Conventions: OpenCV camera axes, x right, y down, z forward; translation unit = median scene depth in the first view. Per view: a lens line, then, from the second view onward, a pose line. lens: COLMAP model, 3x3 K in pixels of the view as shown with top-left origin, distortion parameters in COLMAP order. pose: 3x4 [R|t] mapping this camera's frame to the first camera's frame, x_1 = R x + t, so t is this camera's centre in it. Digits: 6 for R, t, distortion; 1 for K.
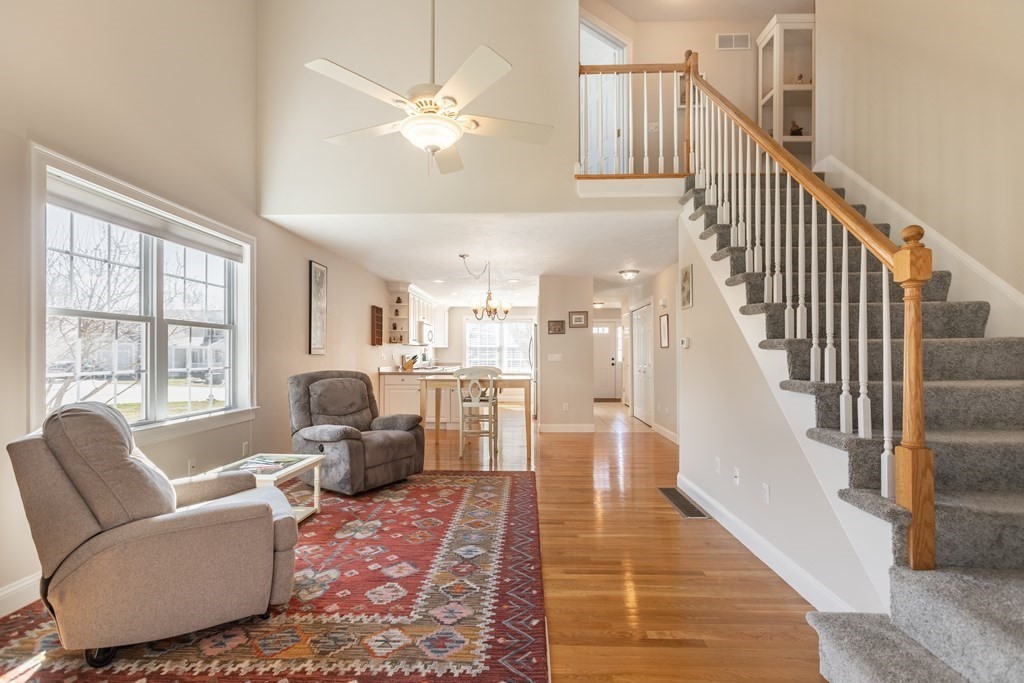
lens RADIAL K [[477.2, 0, 519.9], [0, 477.2, 350.7], [0, 0, 1]] dist [-0.001503, 0.000102]
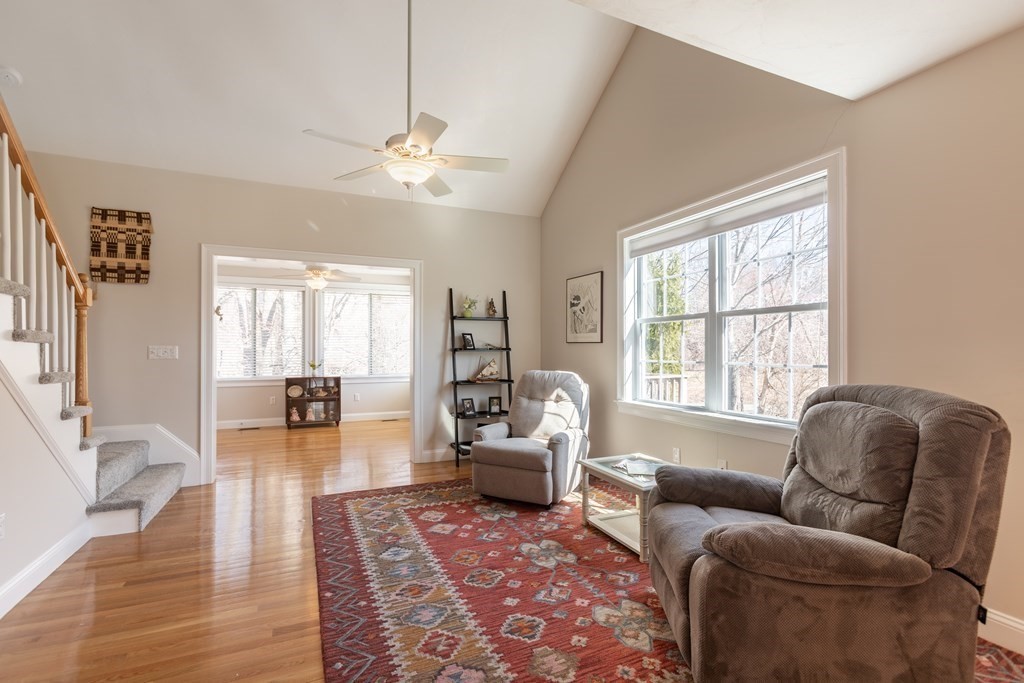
lens RADIAL K [[465.5, 0, 507.1], [0, 465.5, 346.1], [0, 0, 1]] dist [-0.002260, 0.000372]
pose [[-0.906336, -0.002243, -0.422553, 0.067337], [0.005429, 0.999842, -0.016951, 0.016728], [0.422524, -0.017658, -0.906180, 1.478717]]
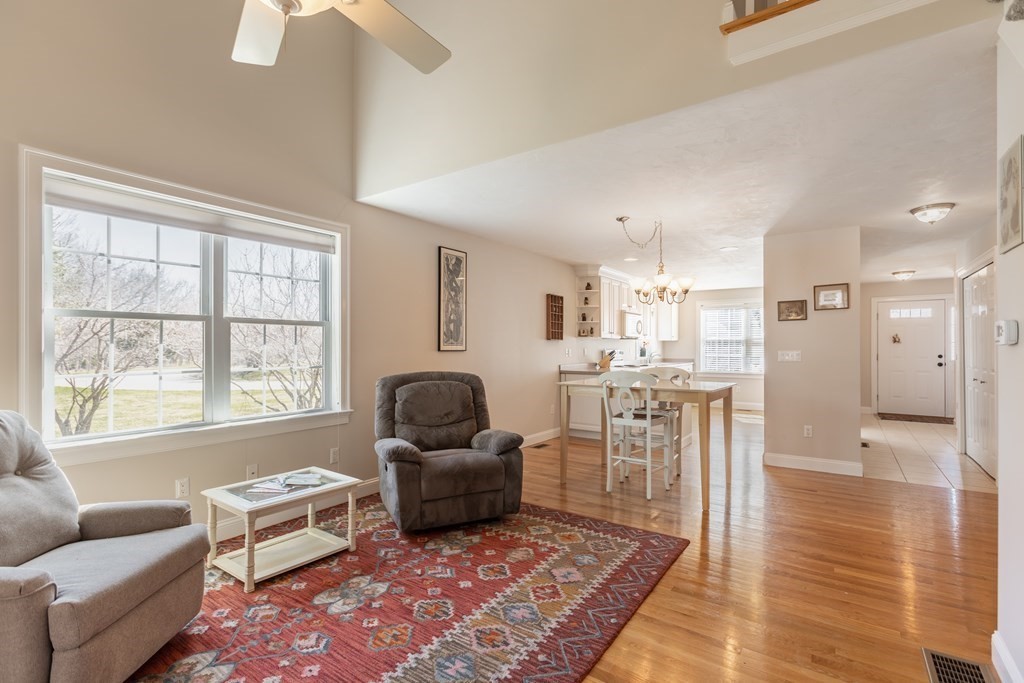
lens RADIAL K [[480.5, 0, 513.5], [0, 480.5, 345.8], [0, 0, 1]] dist [-0.001405, 0.001083]
pose [[0.832567, -0.000606, -0.553923, 0.241755], [0.004511, 0.999974, 0.005685, -0.010390], [0.553905, -0.007232, 0.832548, 0.447786]]
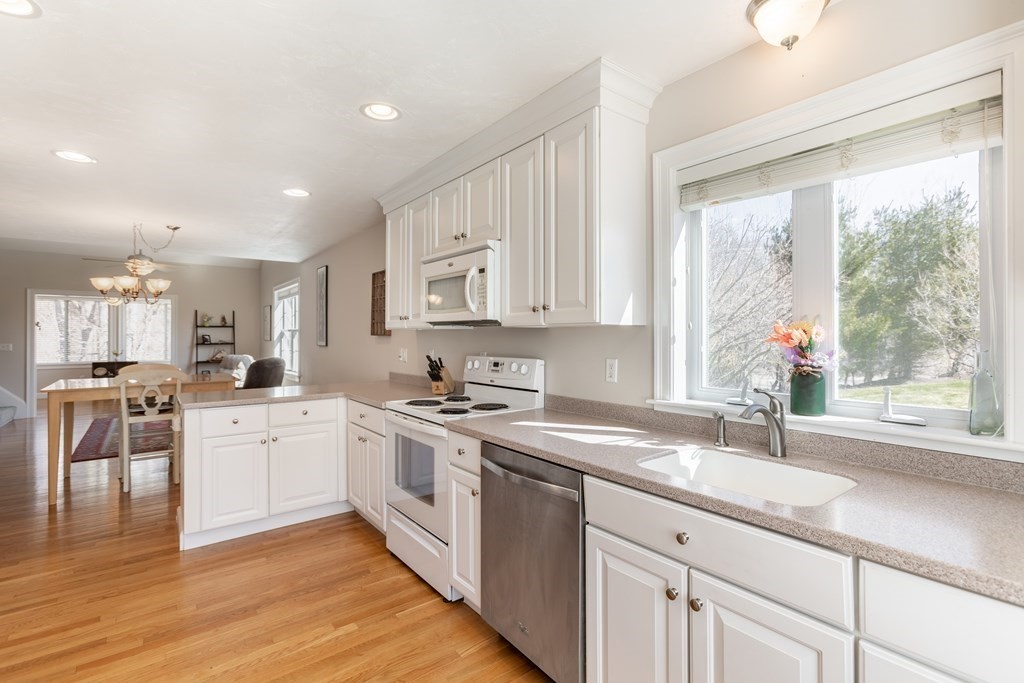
lens RADIAL K [[465.3, 0, 518.0], [0, 465.3, 337.5], [0, 0, 1]] dist [-0.003210, 0.000214]
pose [[-0.770156, 0.004098, -0.637842, -0.099666], [0.008025, 0.999962, -0.003266, -0.009533], [0.637805, -0.007634, -0.770160, 3.091782]]
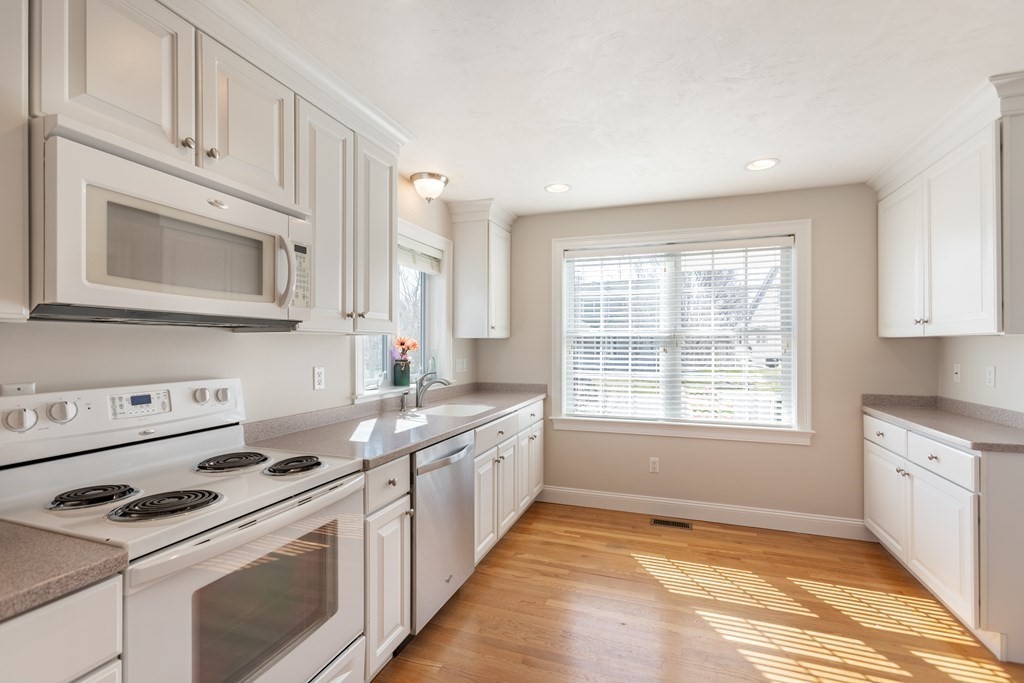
lens RADIAL K [[465.3, 0, 518.0], [0, 465.3, 337.5], [0, 0, 1]] dist [-0.003210, 0.000214]
pose [[0.948121, -0.003449, -0.317890, -0.134348], [0.002655, 0.999992, -0.002932, -0.018345], [0.317898, 0.001936, 0.948123, 2.224644]]
